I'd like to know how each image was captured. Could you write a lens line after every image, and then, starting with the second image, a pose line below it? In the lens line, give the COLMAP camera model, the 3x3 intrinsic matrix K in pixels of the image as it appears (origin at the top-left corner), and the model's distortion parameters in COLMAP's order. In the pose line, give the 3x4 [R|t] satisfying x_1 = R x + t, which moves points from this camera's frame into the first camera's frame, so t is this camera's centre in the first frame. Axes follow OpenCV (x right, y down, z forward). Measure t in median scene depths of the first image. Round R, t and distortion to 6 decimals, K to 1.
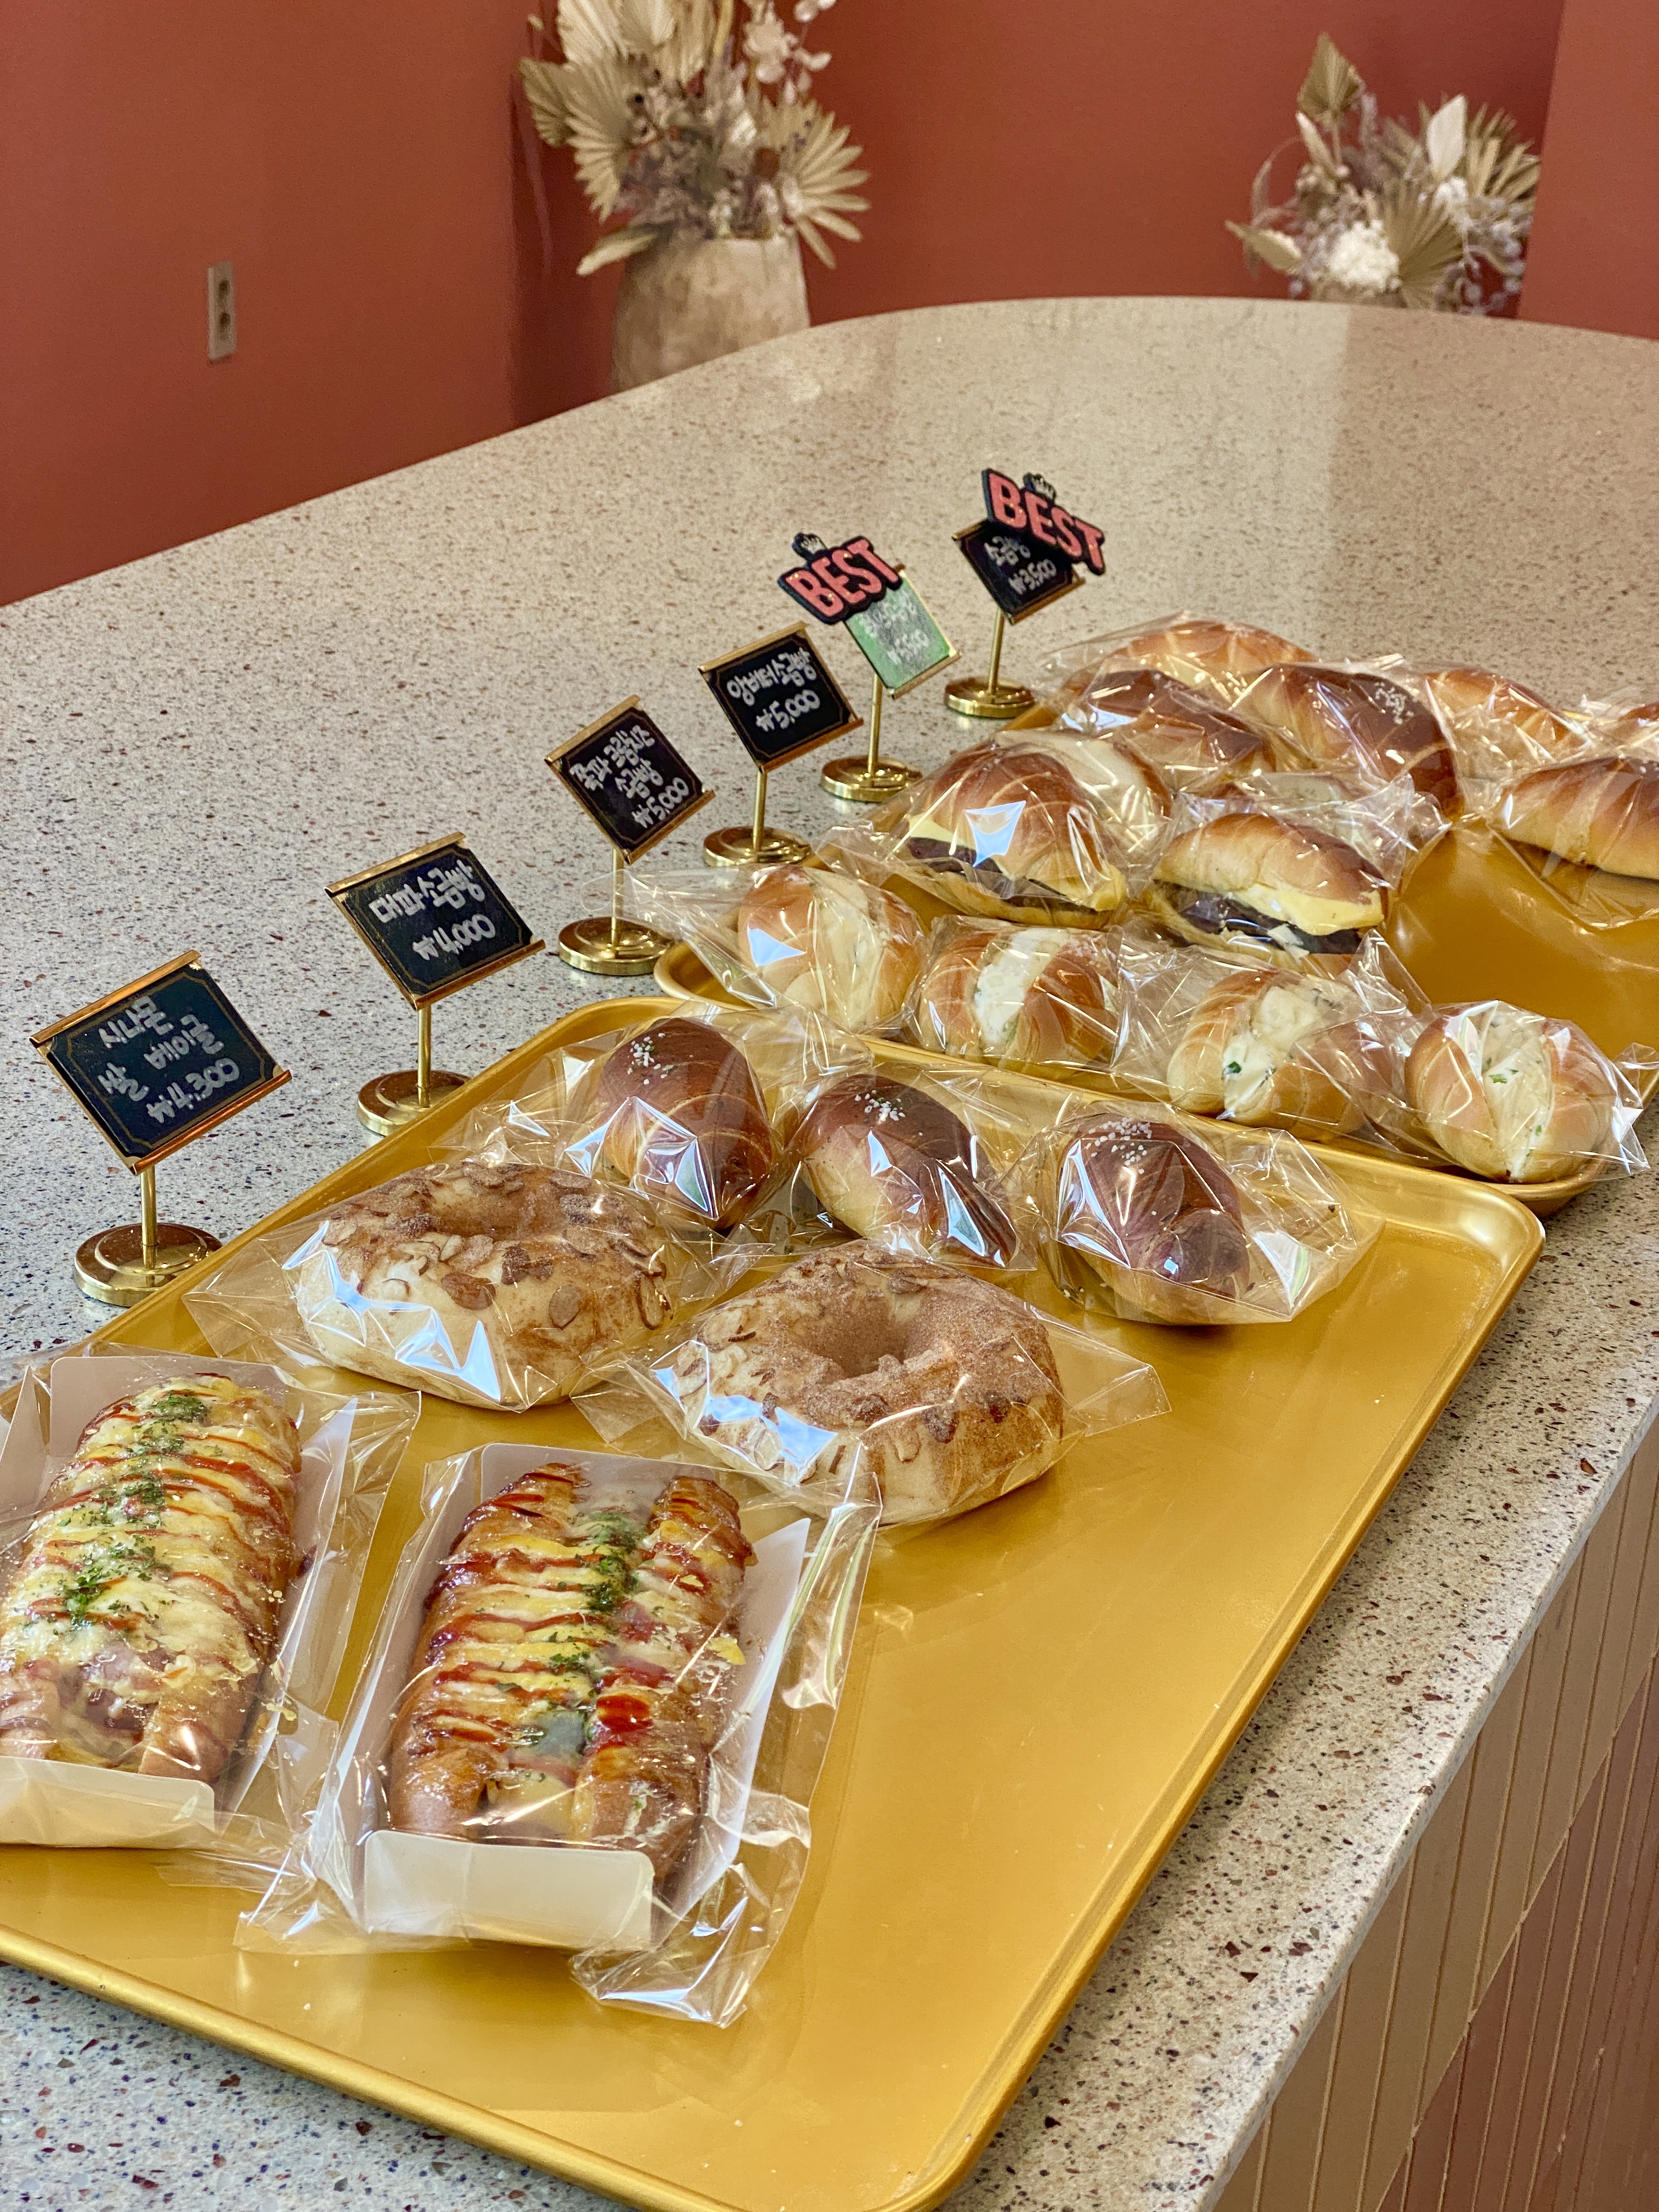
lens RADIAL K [[3286.5, 0, 829.5], [0, 3286.5, 1106.0], [0, 0, 1]] dist [0.212084, -0.527393]
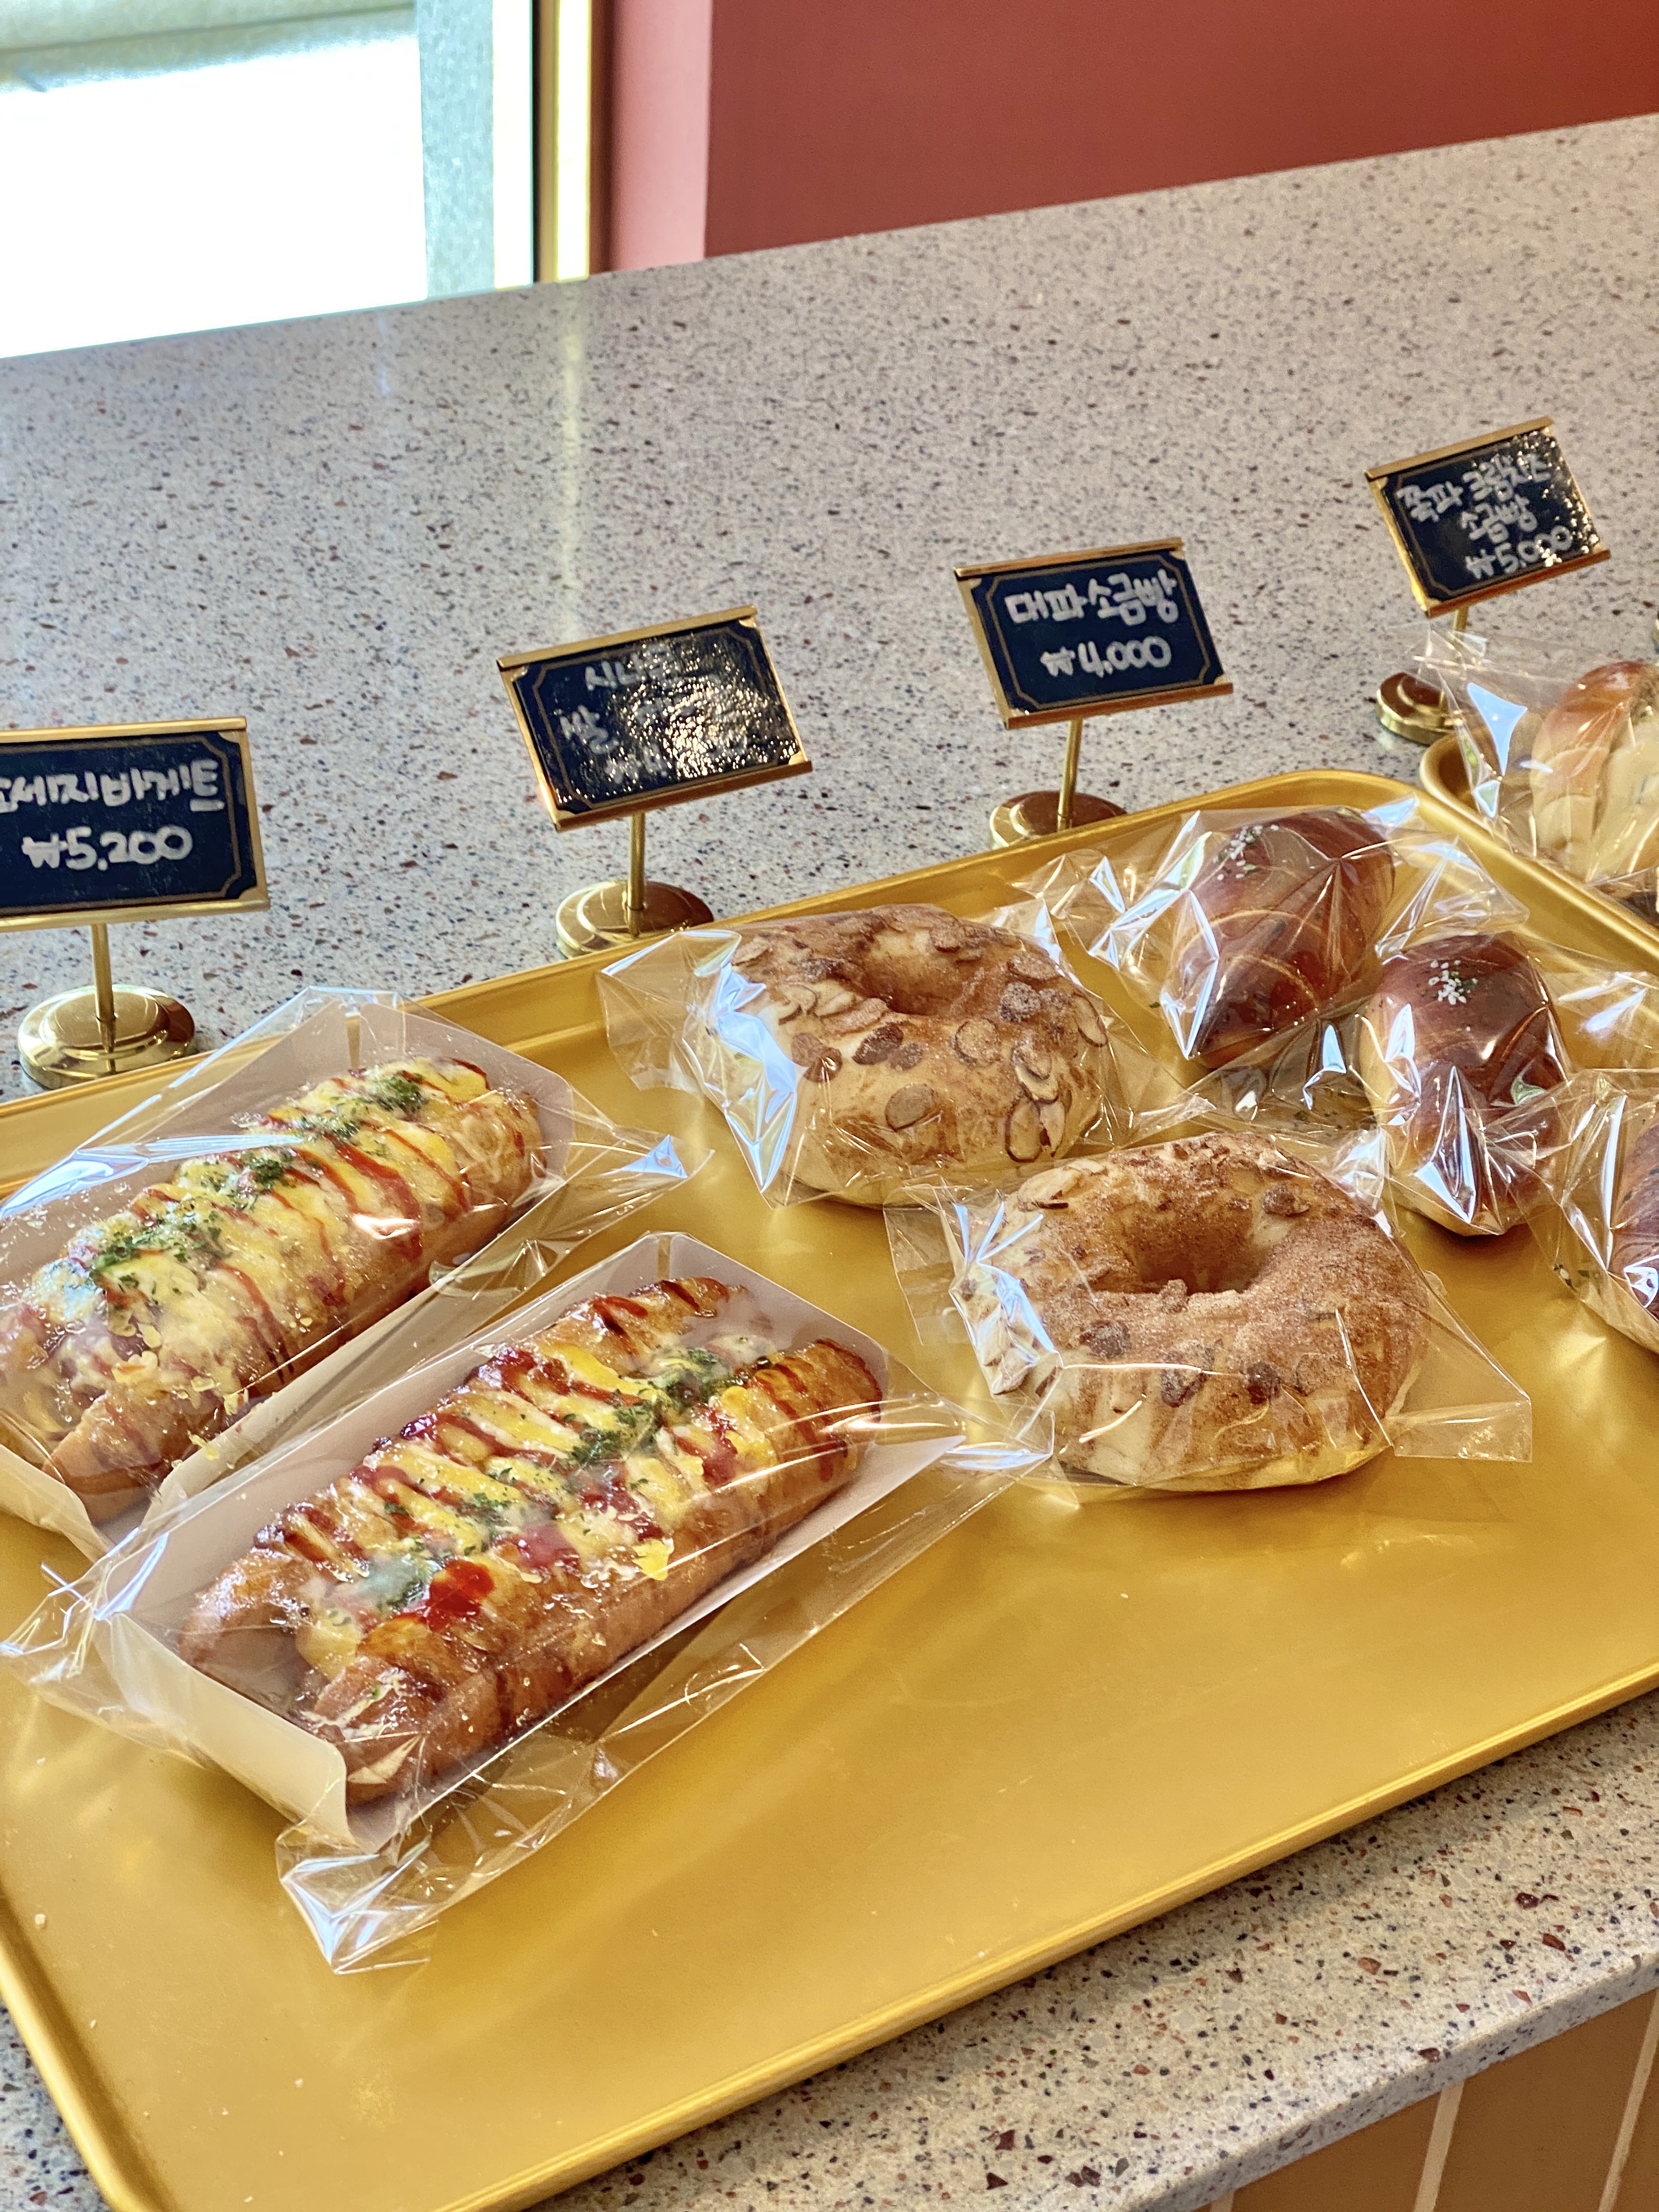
lens RADIAL K [[3286.5, 0, 829.5], [0, 3286.5, 1106.0], [0, 0, 1]] dist [0.212084, -0.527393]
pose [[0.842737, 0.295516, -0.449961, 0.254317], [-0.238722, 0.954324, 0.179657, -0.078422], [0.482500, -0.043988, 0.874791, 0.203733]]
